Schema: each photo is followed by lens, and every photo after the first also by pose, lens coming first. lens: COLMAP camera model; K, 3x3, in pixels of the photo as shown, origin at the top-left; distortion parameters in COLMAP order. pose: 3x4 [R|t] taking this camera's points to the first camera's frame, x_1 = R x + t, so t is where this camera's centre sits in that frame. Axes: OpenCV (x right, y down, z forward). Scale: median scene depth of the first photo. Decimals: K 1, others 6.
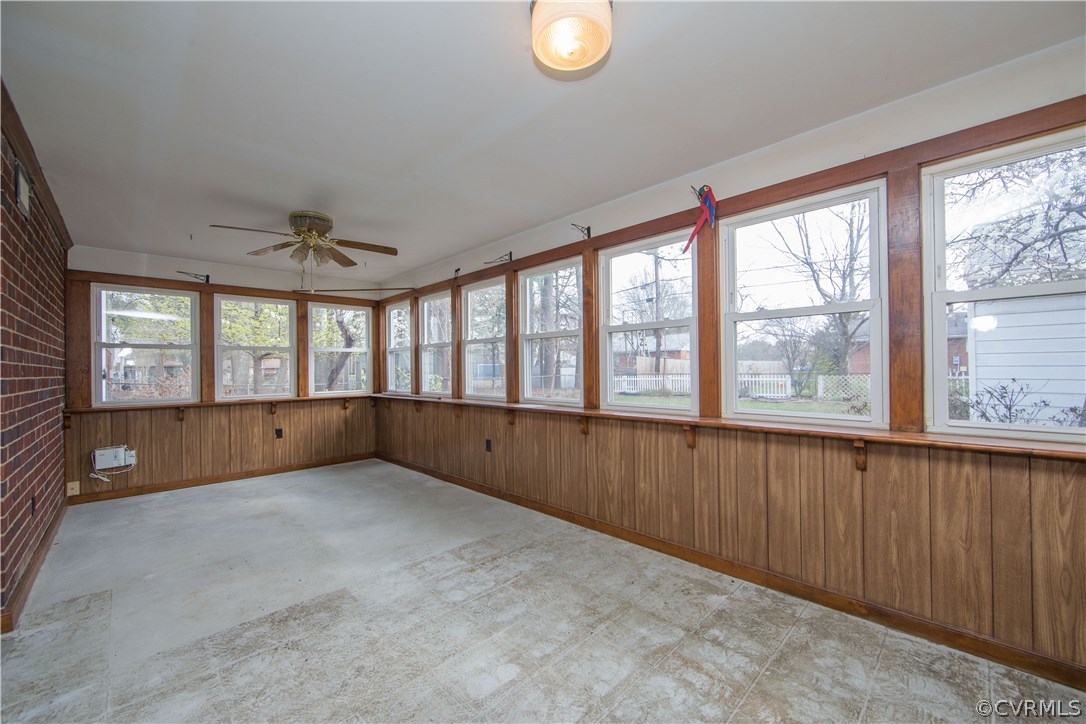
lens RADIAL K [[429.9, 0, 541.9], [0, 429.9, 365.3], [0, 0, 1]] dist [-0.011696, 0.002119]
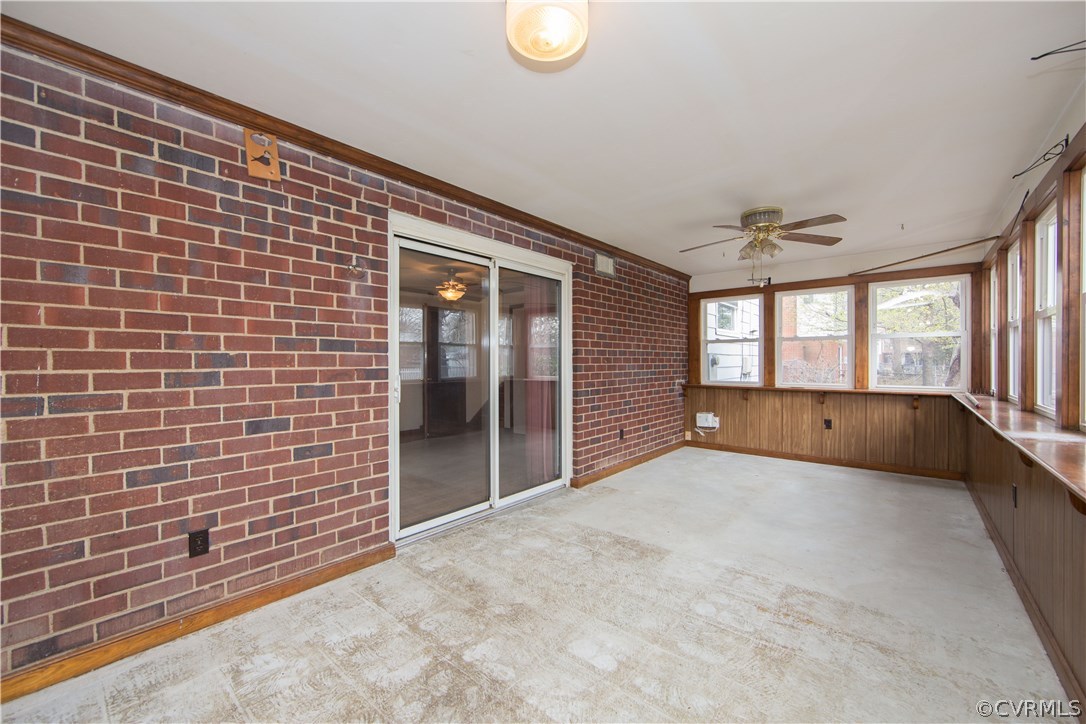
lens RADIAL K [[429.9, 0, 539.0], [0, 429.9, 367.1], [0, 0, 1]] dist [-0.011696, 0.002119]
pose [[0.084252, 0.026950, -0.996080, 0.424871], [0.007944, 0.999584, 0.027717, -0.006131], [0.996413, -0.010248, 0.084003, 0.362135]]
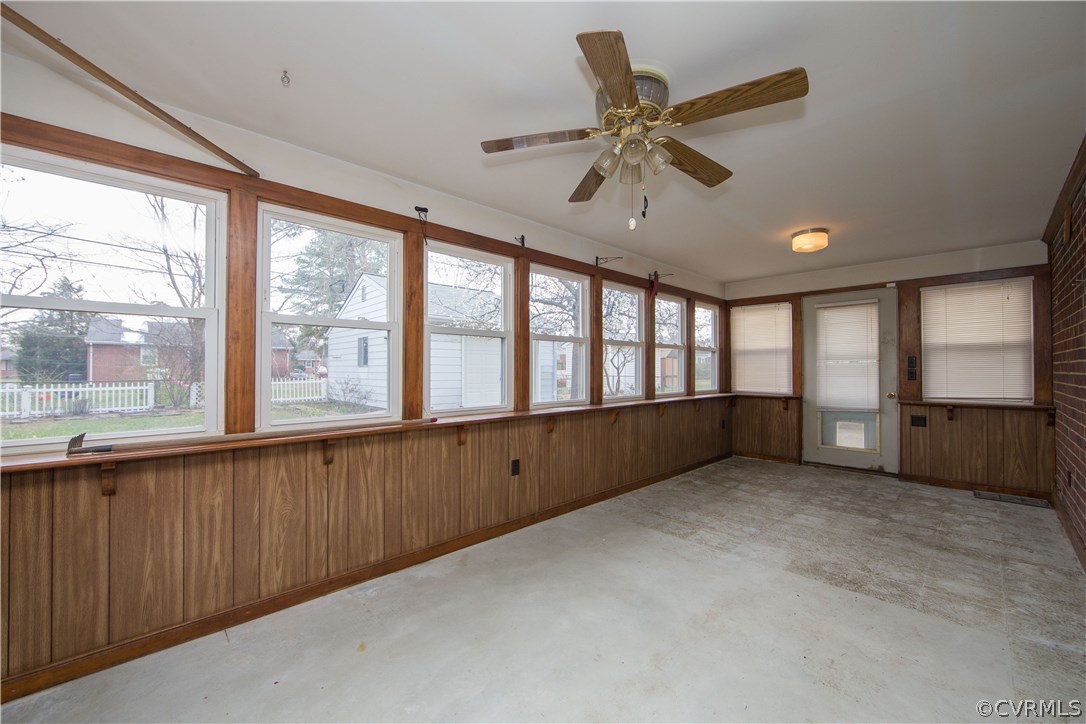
lens RADIAL K [[429.9, 0, 544.8], [0, 429.9, 361.3], [0, 0, 1]] dist [-0.011696, 0.002119]
pose [[0.004129, 0.035815, 0.999350, -1.033341], [-0.003418, 0.999353, -0.035801, 0.021658], [-0.999986, -0.003268, 0.004248, 1.057336]]
